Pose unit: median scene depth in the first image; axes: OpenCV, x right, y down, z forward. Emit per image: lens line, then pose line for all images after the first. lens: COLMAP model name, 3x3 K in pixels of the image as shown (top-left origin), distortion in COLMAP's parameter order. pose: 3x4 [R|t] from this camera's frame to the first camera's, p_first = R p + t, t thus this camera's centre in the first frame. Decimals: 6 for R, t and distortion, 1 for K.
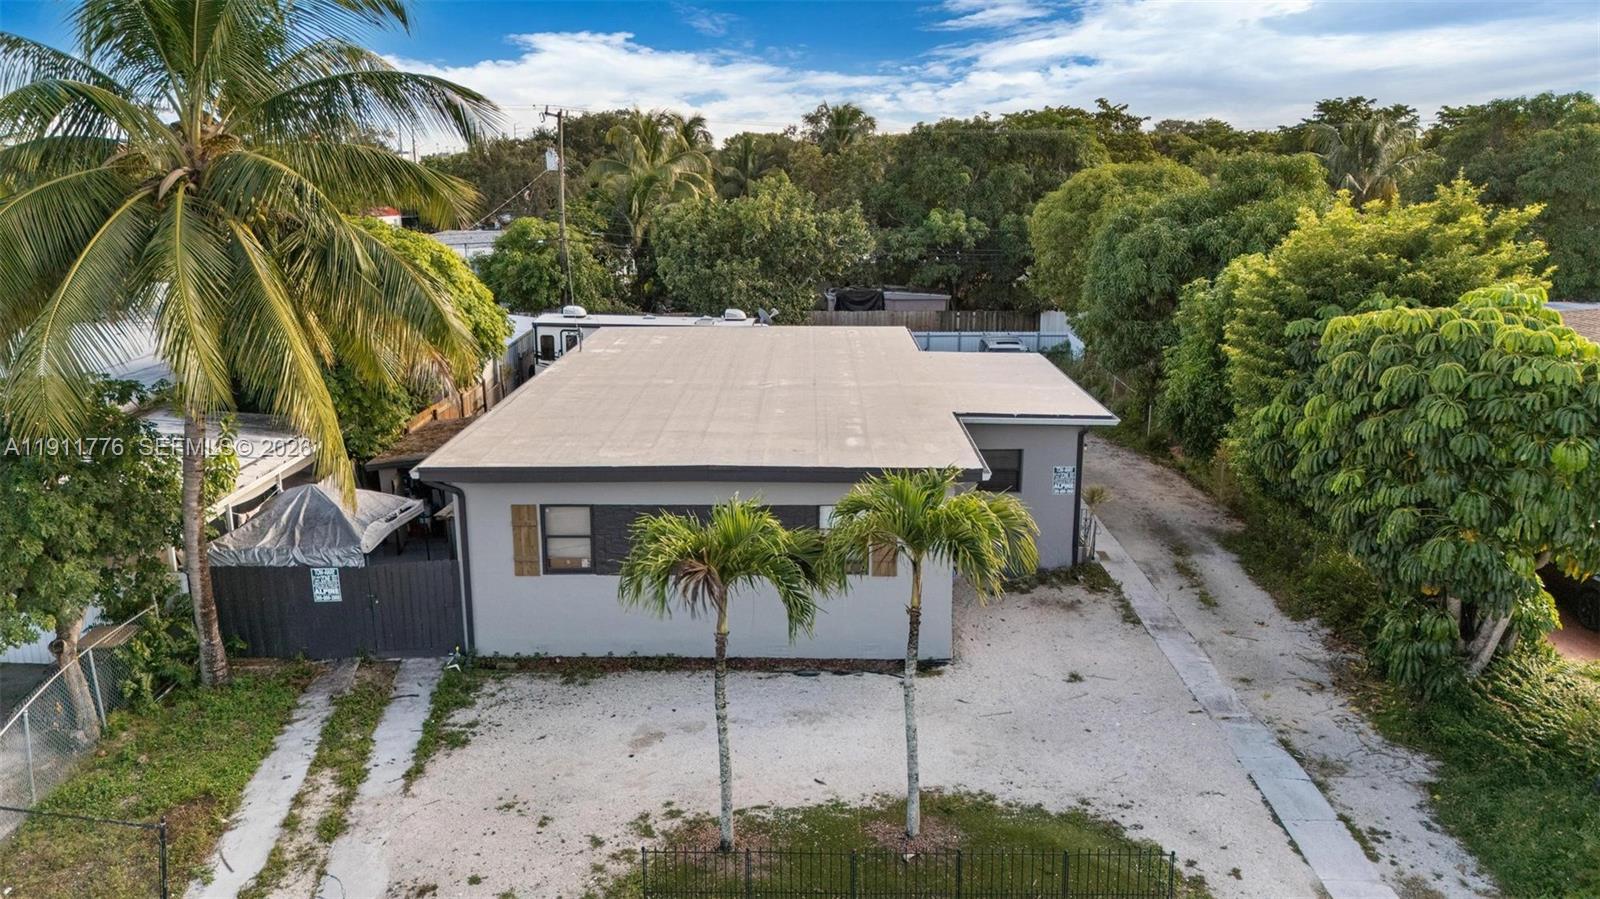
lens RADIAL K [[1186.1, 0, 804.5], [0, 1186.1, 378.9], [0, 0, 1]] dist [0.062557, -0.042463]
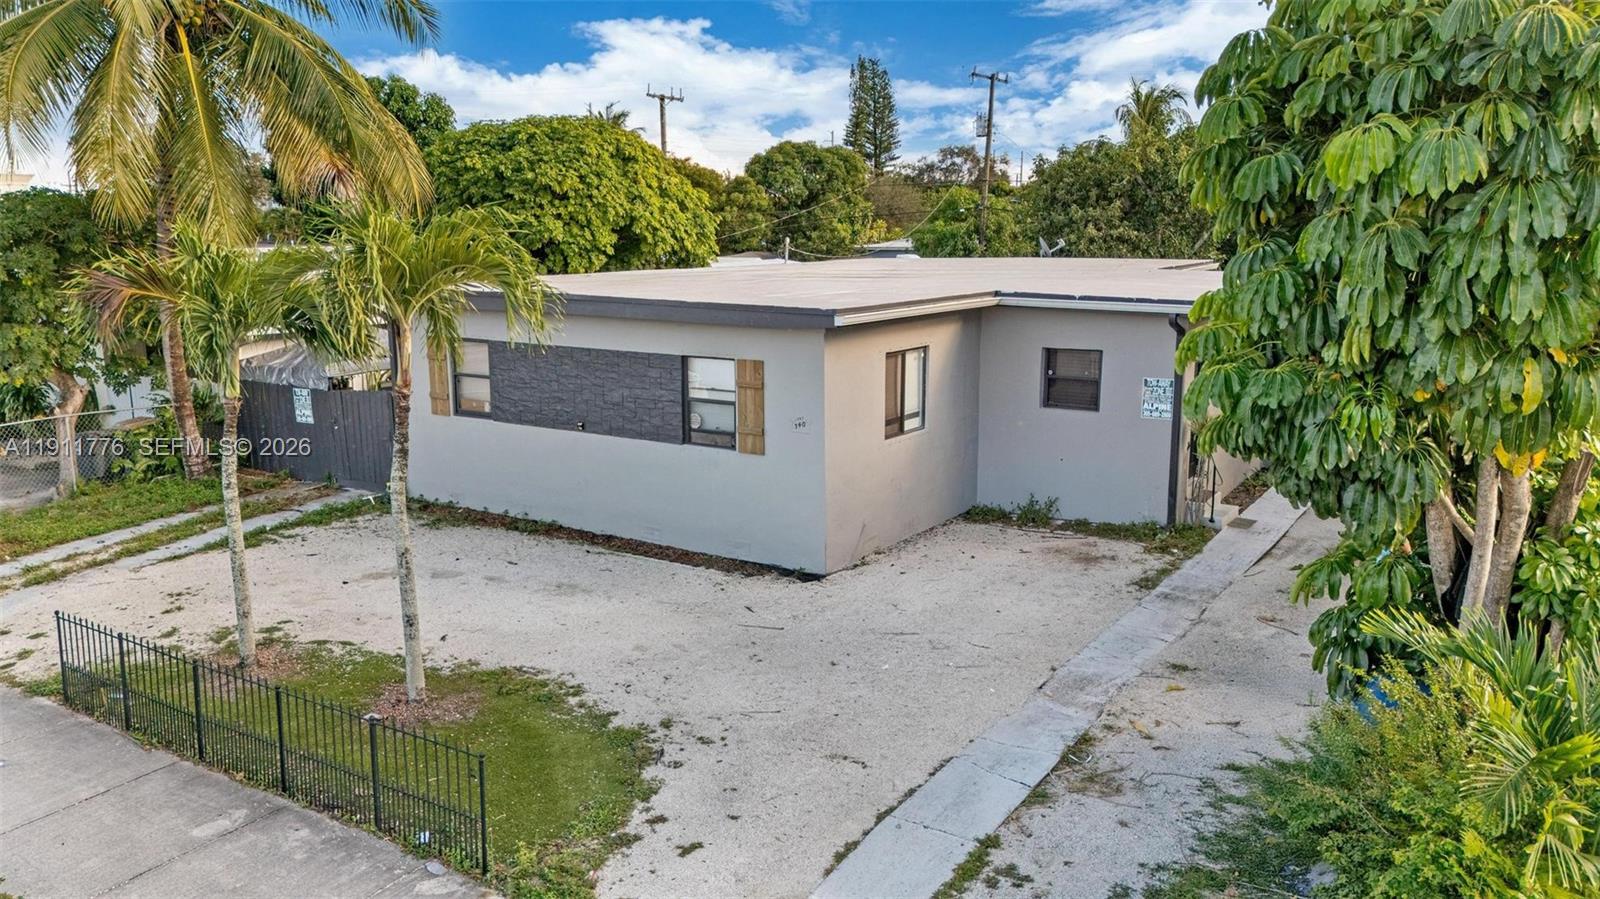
lens RADIAL K [[1186.1, 0, 804.5], [0, 1186.1, 378.9], [0, 0, 1]] dist [0.062557, -0.042463]
pose [[0.845543, 0.068334, -0.529516, 0.505150], [-0.090192, 0.995804, -0.015512, 0.126417], [0.526234, 0.060874, 0.848158, 0.356017]]
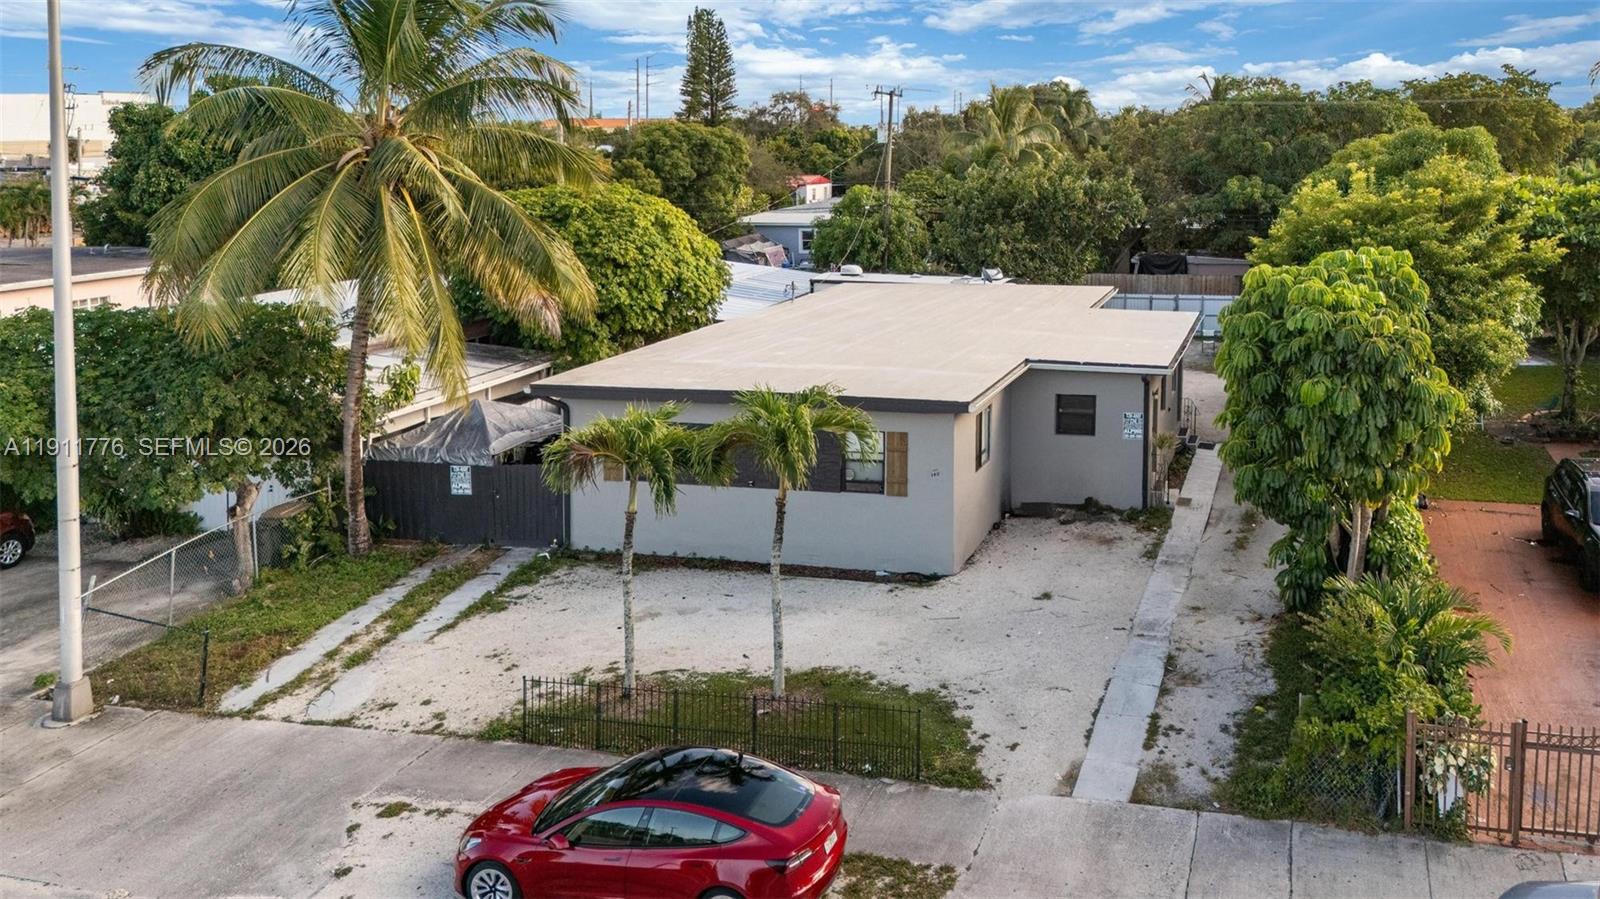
lens RADIAL K [[1232.1, 0, 1048.2], [0, 1232.1, 146.9], [0, 0, 1]] dist [0.039886, -0.001118]
pose [[0.979807, -0.003797, -0.199912, 0.448453], [-0.029511, 0.986124, -0.163367, 0.026053], [0.197758, 0.165968, 0.966099, -0.172966]]
